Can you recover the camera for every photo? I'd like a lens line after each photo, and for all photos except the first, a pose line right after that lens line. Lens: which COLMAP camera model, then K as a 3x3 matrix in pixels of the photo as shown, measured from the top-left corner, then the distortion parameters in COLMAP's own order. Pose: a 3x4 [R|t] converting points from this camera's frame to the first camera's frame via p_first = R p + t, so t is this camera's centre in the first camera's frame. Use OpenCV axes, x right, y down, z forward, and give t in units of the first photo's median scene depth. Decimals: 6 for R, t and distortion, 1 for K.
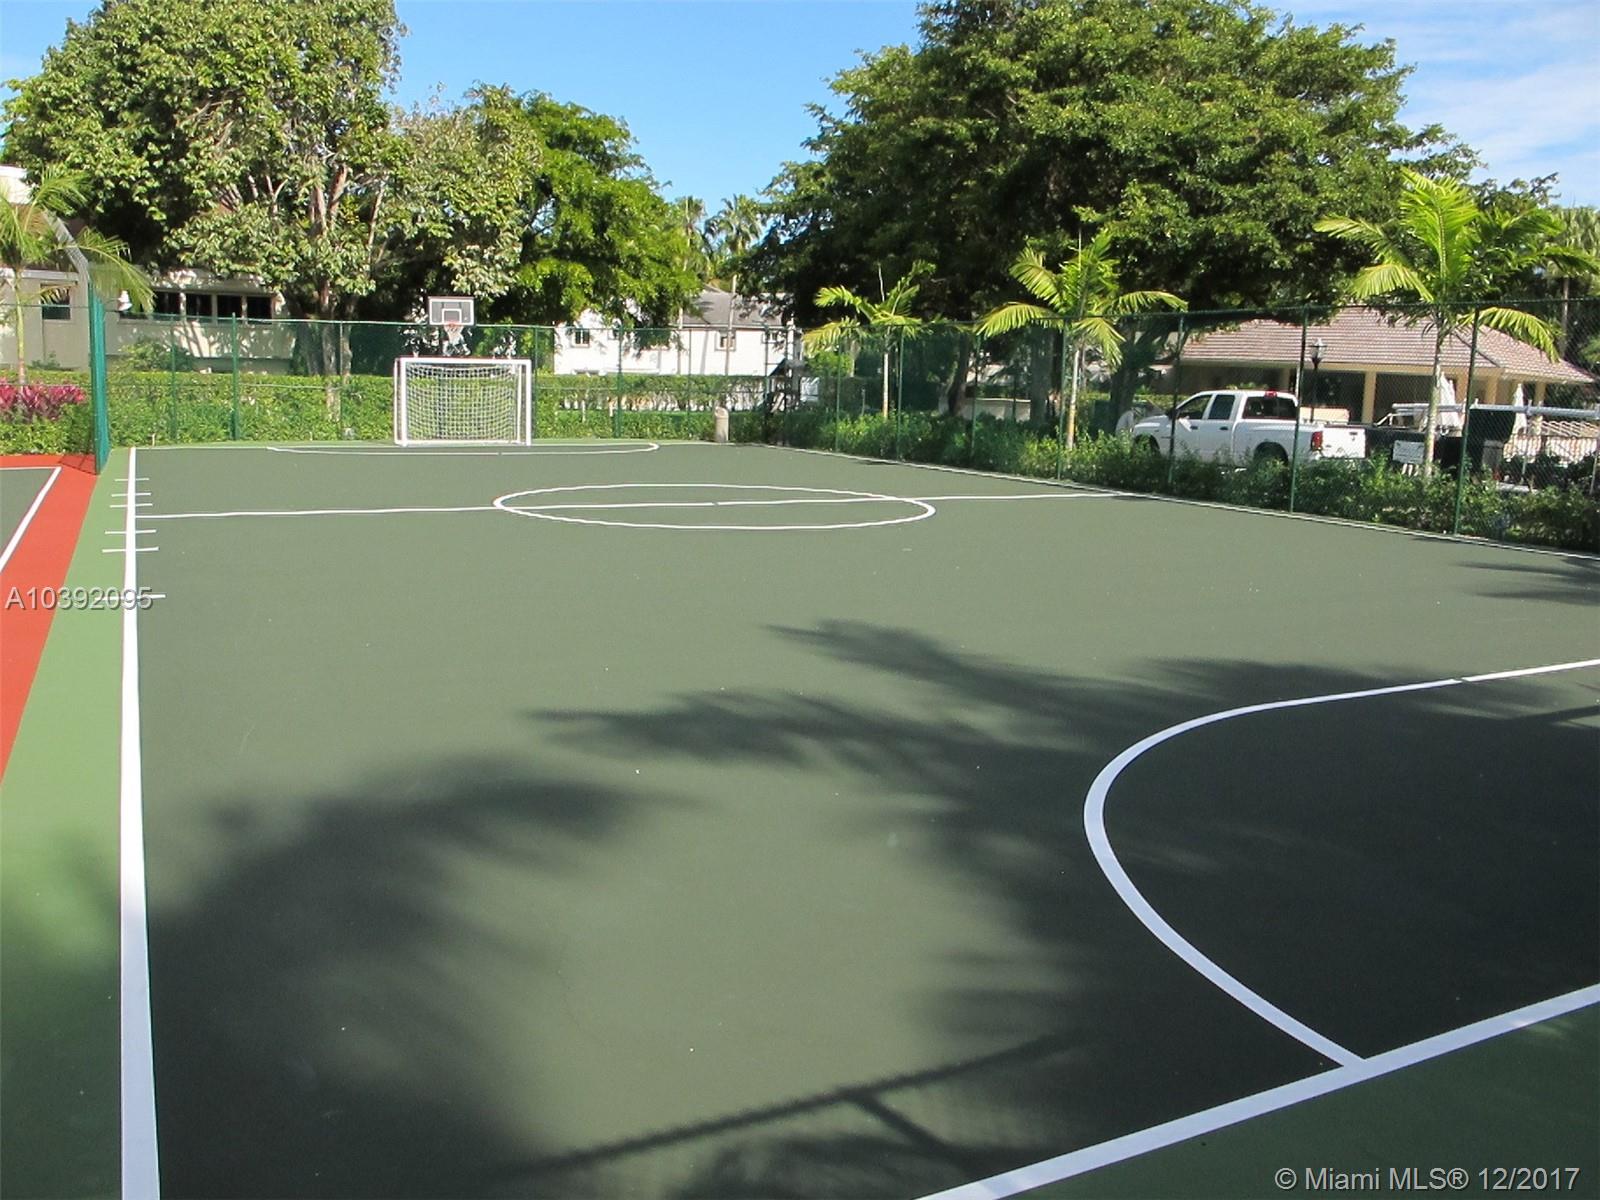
lens RADIAL K [[1348.7, 0, 792.9], [0, 1348.7, 615.2], [0, 0, 1]] dist [-0.151086, 0.117410]
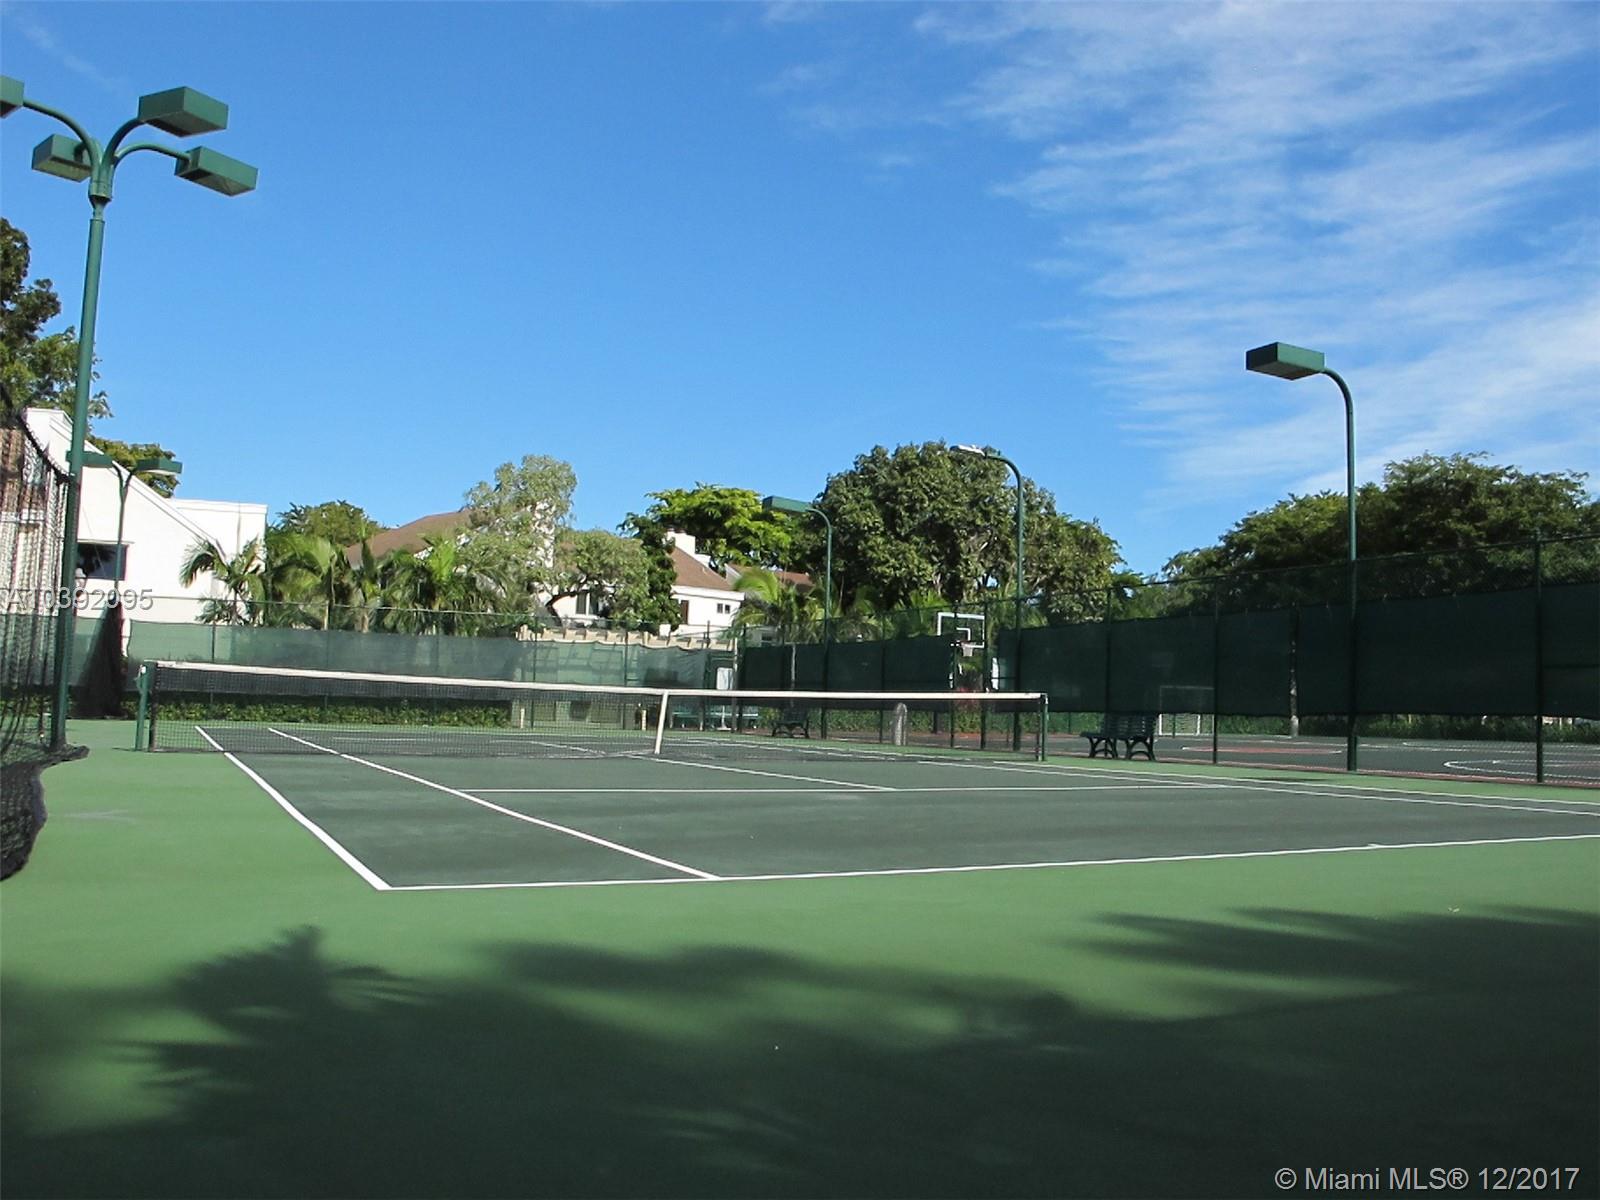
lens RADIAL K [[1349.2, 0, 803.0], [0, 1349.2, 605.8], [0, 0, 1]] dist [-0.153384, 0.124007]
pose [[0.999971, 0.000659, -0.007613, -0.680404], [-0.002540, 0.968285, -0.249834, 0.135652], [0.007207, 0.249846, 0.968259, -0.686462]]
